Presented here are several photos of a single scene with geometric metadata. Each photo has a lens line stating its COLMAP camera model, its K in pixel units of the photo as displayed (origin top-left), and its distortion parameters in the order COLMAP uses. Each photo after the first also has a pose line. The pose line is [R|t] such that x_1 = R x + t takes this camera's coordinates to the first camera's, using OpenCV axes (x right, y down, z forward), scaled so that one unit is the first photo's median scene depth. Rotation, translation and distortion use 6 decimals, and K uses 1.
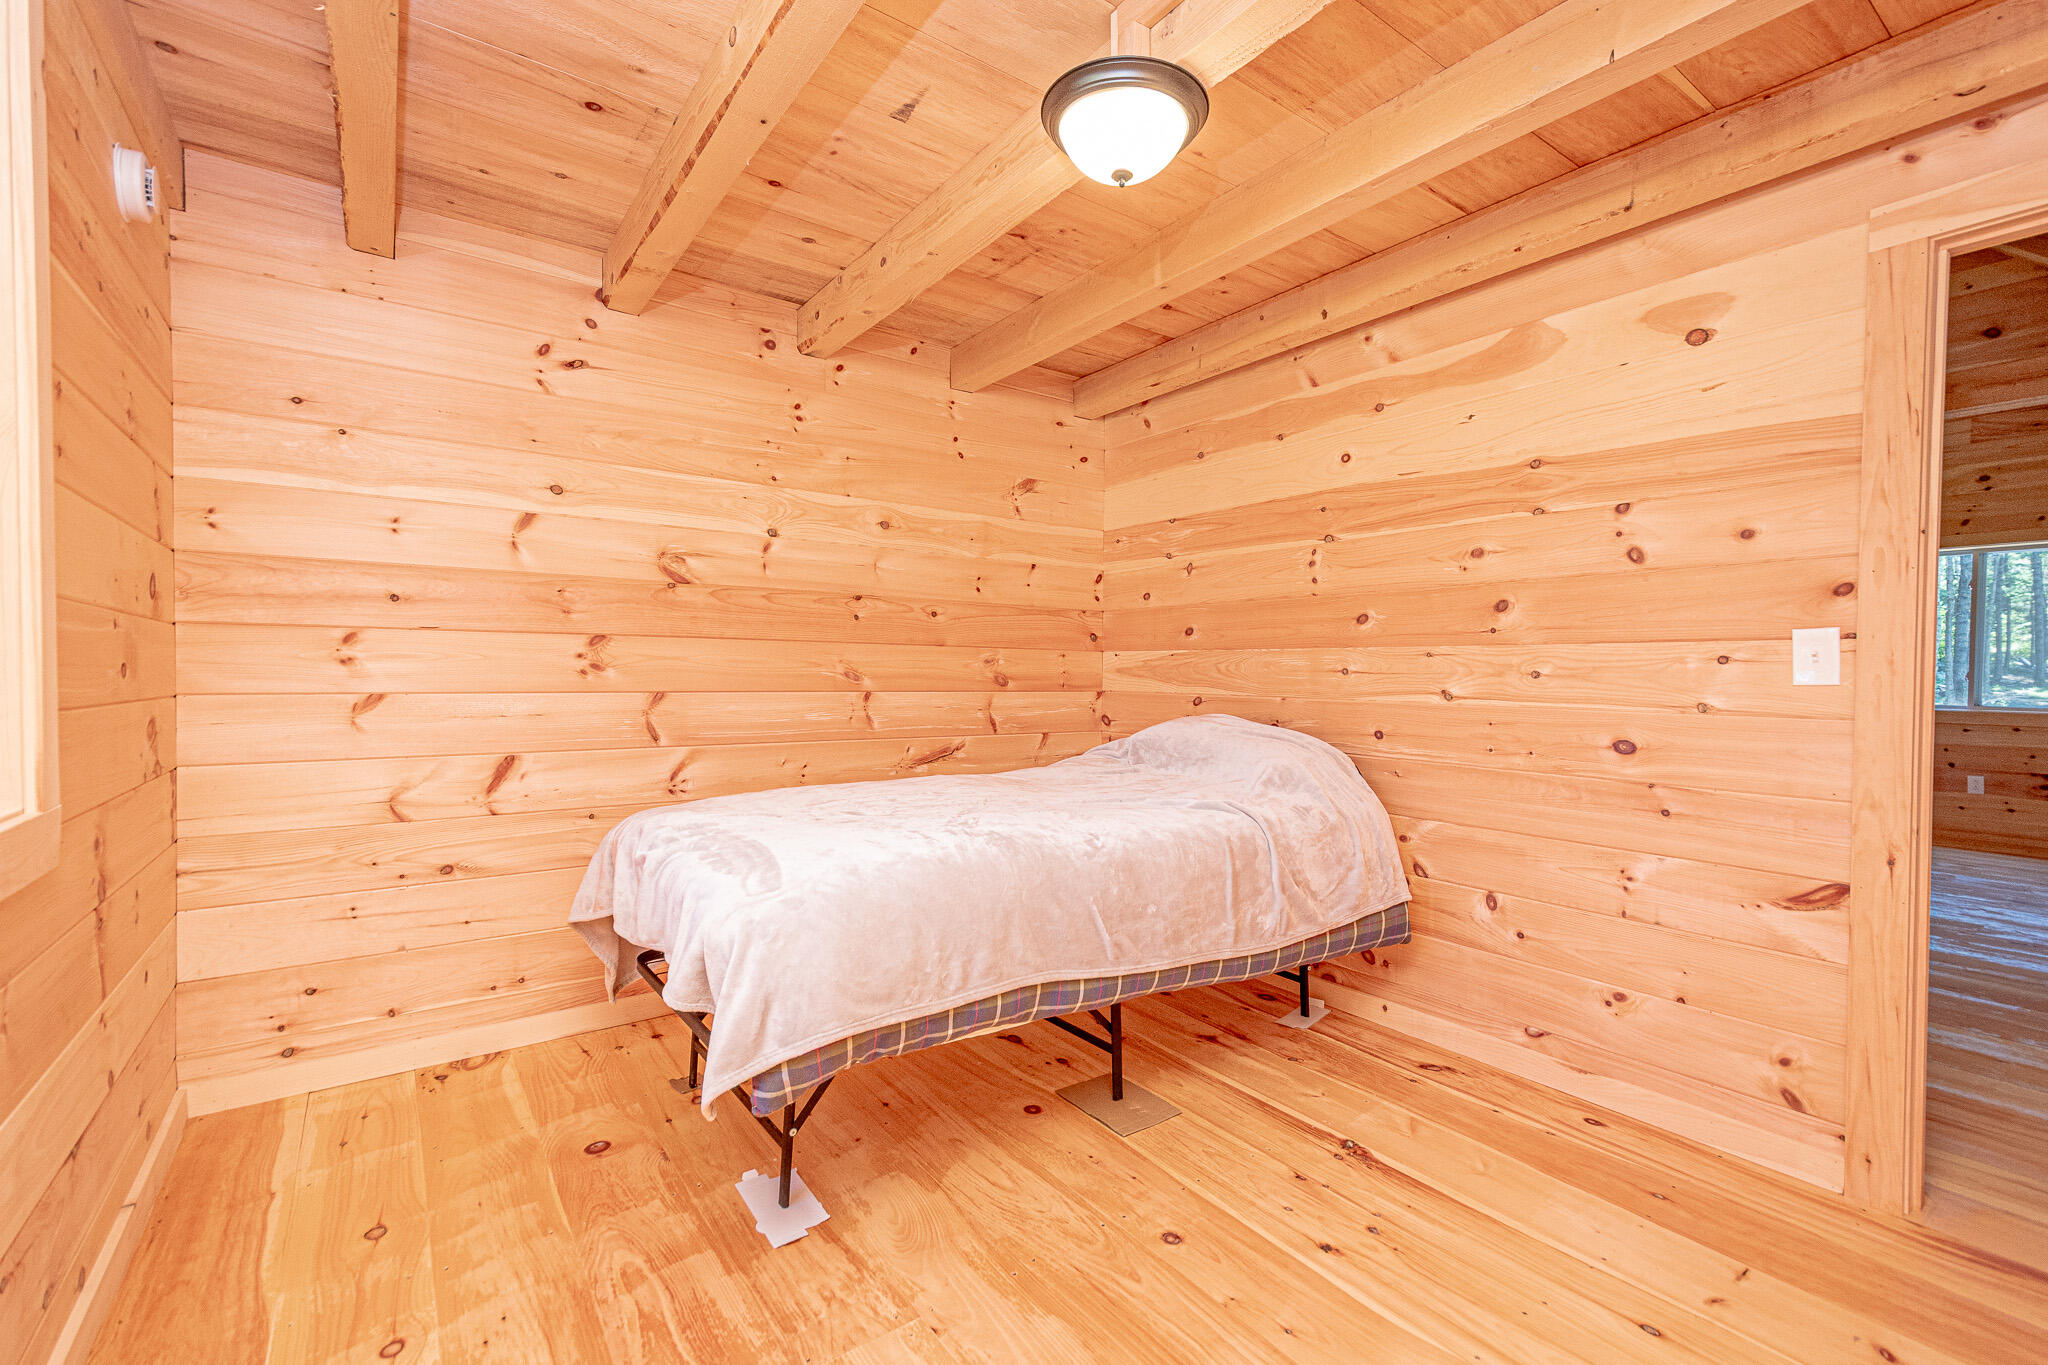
lens RADIAL K [[886.9, 0, 1032.8], [0, 886.9, 693.4], [0, 0, 1]] dist [0.024892, -0.009697]
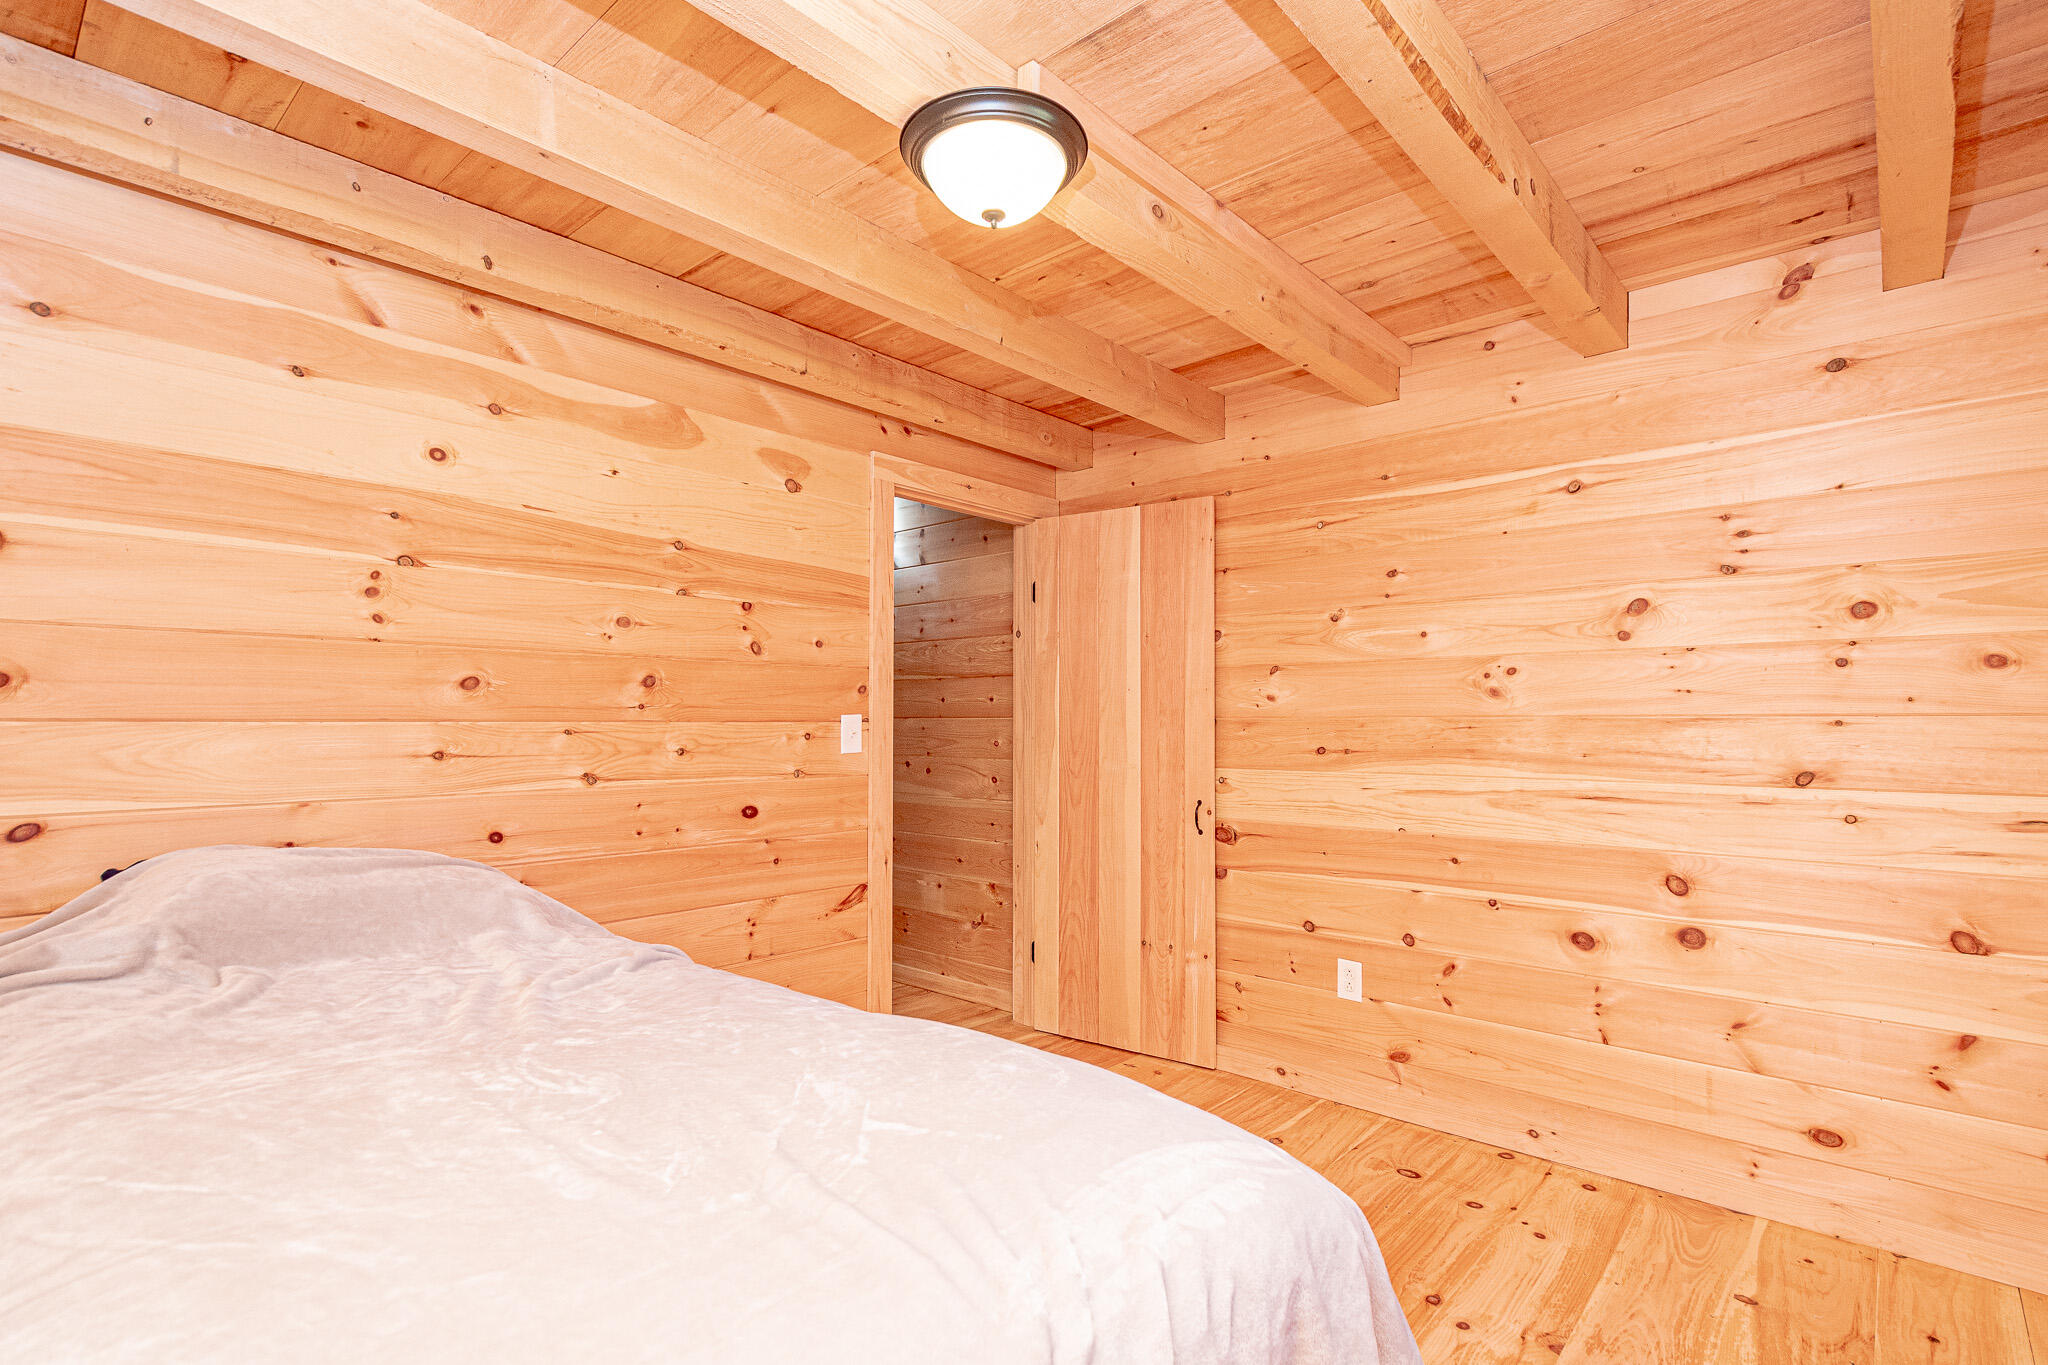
lens RADIAL K [[968.4, 0, 1042.9], [0, 968.4, 695.9], [0, 0, 1]] dist [0.015952, -0.000461]
pose [[-0.211471, 0.012980, 0.977298, -0.607207], [0.017256, 0.999806, -0.009545, -0.067304], [-0.977232, 0.014846, -0.211653, 0.833744]]
